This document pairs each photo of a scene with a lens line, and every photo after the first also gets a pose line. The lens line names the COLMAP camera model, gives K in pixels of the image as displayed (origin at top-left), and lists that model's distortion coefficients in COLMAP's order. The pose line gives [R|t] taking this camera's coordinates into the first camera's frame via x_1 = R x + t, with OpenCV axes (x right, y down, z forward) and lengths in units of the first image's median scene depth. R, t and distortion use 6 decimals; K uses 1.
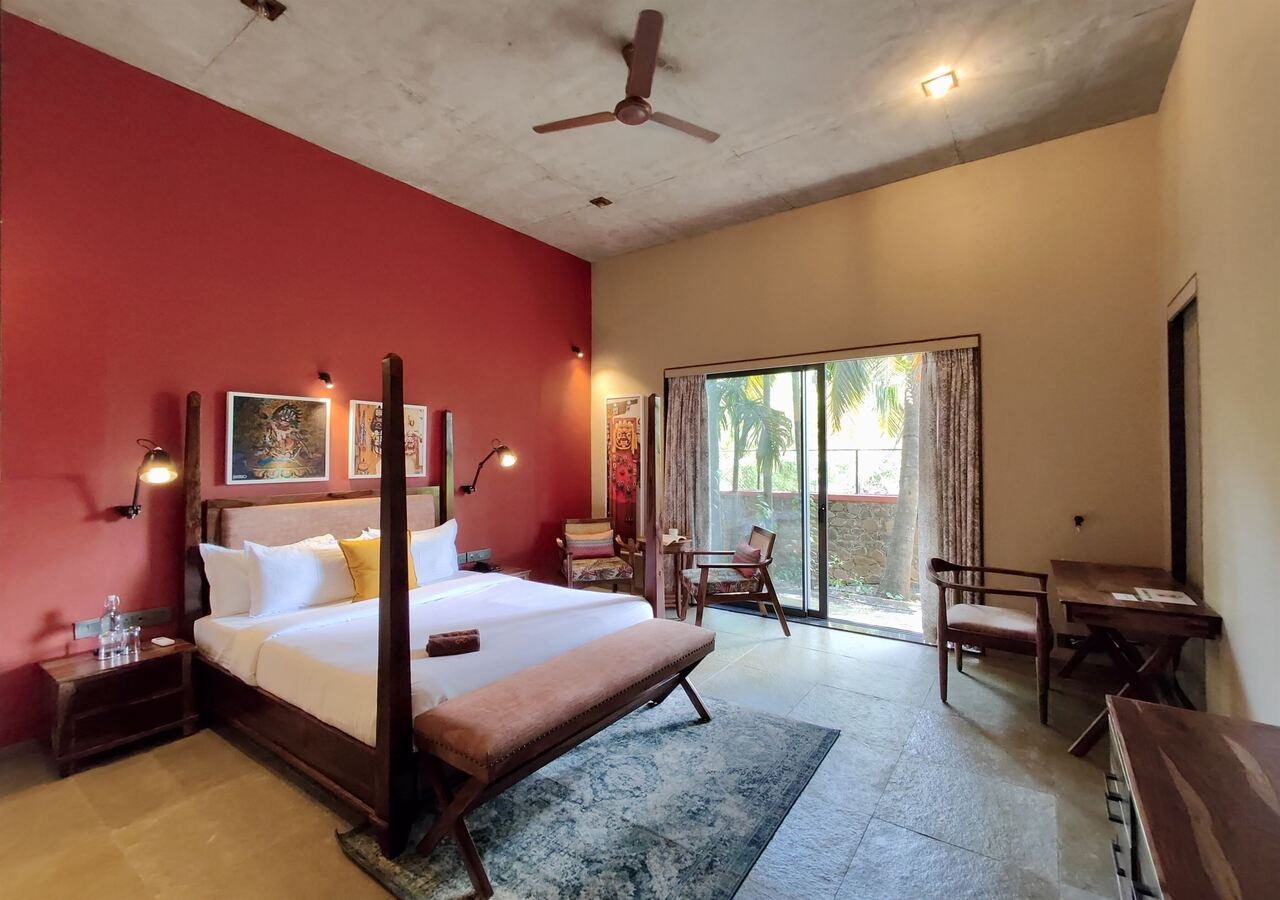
lens RADIAL K [[565.4, 0, 642.3], [0, 565.4, 447.4], [0, 0, 1]] dist [0.007479, -0.001274]
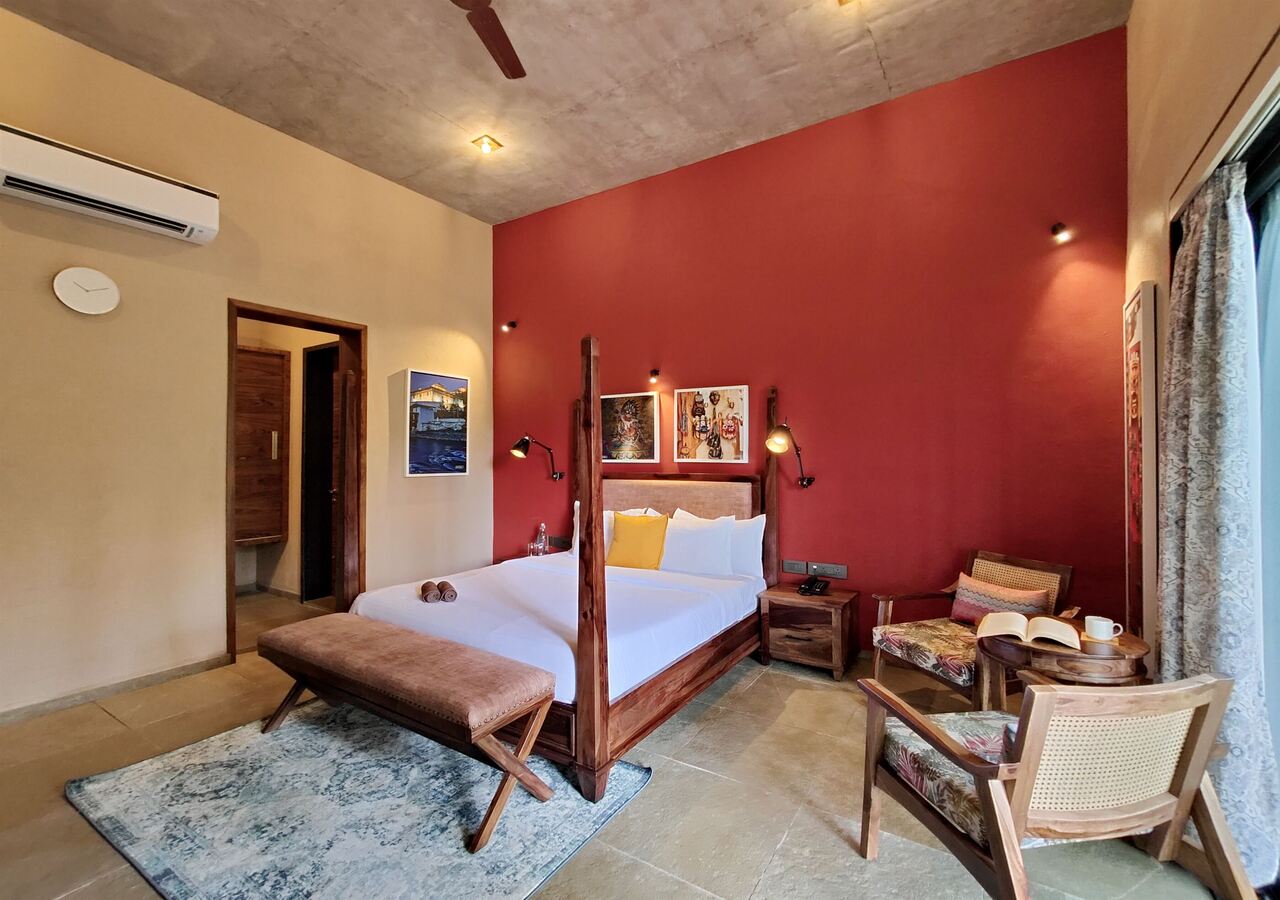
lens RADIAL K [[565.4, 0, 639.5], [0, 565.4, 451.2], [0, 0, 1]] dist [0.007479, -0.001274]
pose [[0.036179, -0.000892, -0.999345, 0.613975], [0.013994, 0.999902, -0.000386, 0.036615], [0.999247, -0.013971, 0.036188, 0.955931]]
